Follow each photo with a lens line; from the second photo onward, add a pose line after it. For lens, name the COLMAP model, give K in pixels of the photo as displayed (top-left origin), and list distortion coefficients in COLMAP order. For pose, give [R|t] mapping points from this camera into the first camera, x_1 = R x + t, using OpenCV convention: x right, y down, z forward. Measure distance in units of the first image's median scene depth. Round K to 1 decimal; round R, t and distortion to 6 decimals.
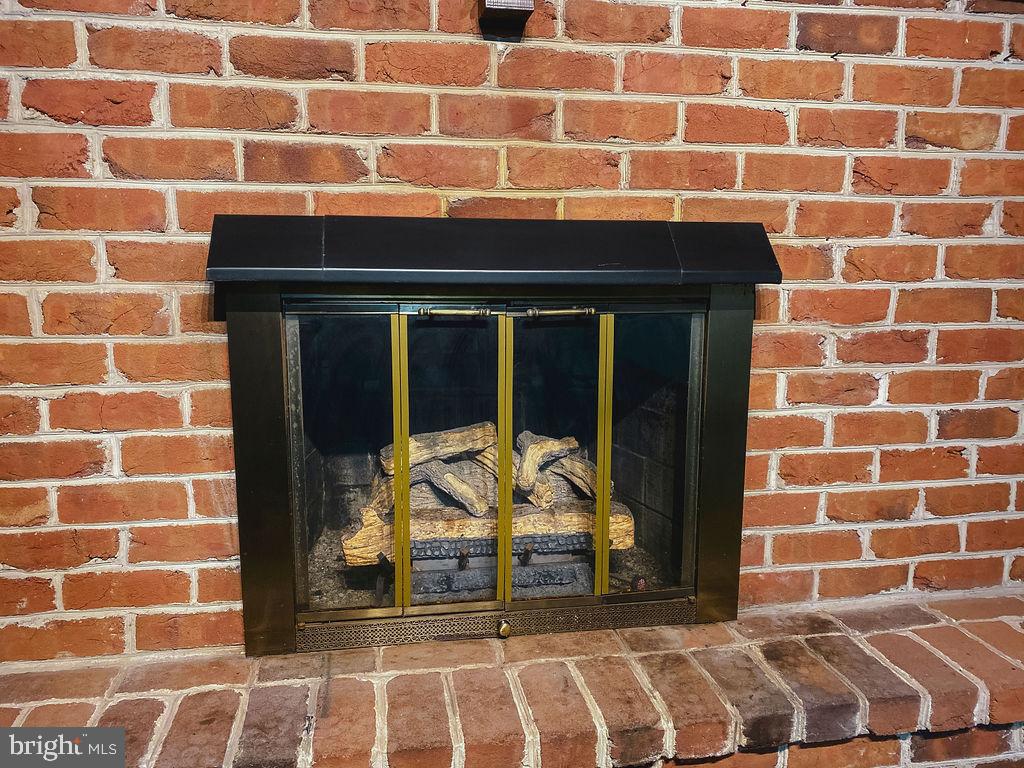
lens RADIAL K [[793.2, 0, 512.0], [0, 793.2, 384.0], [0, 0, 1]] dist [0.002446, -0.000389]
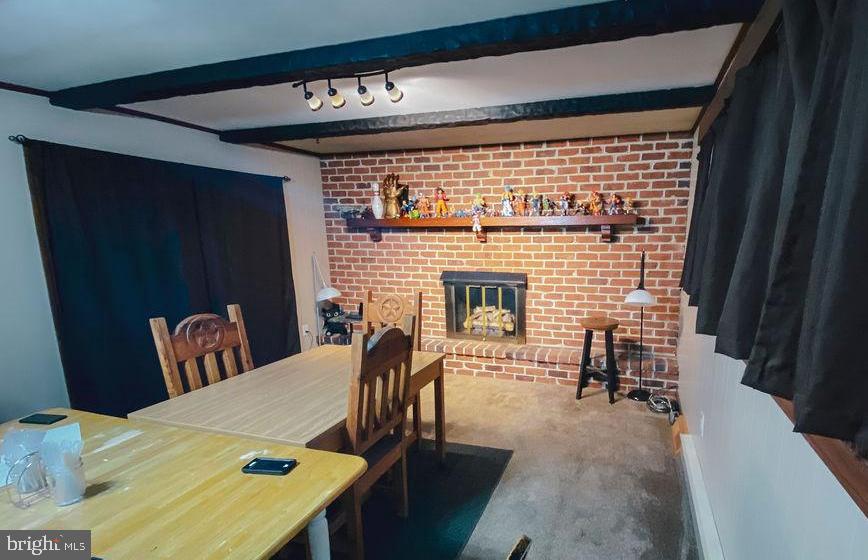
lens RADIAL K [[424.2, 0, 434.0], [0, 424.2, 280.0], [0, 0, 1]] dist [-0.000076, -0.000006]
pose [[0.819784, 0.046352, -0.570794, 1.496190], [-0.042205, 0.998899, 0.020502, -0.187695], [0.571115, 0.007283, 0.820837, -1.846904]]
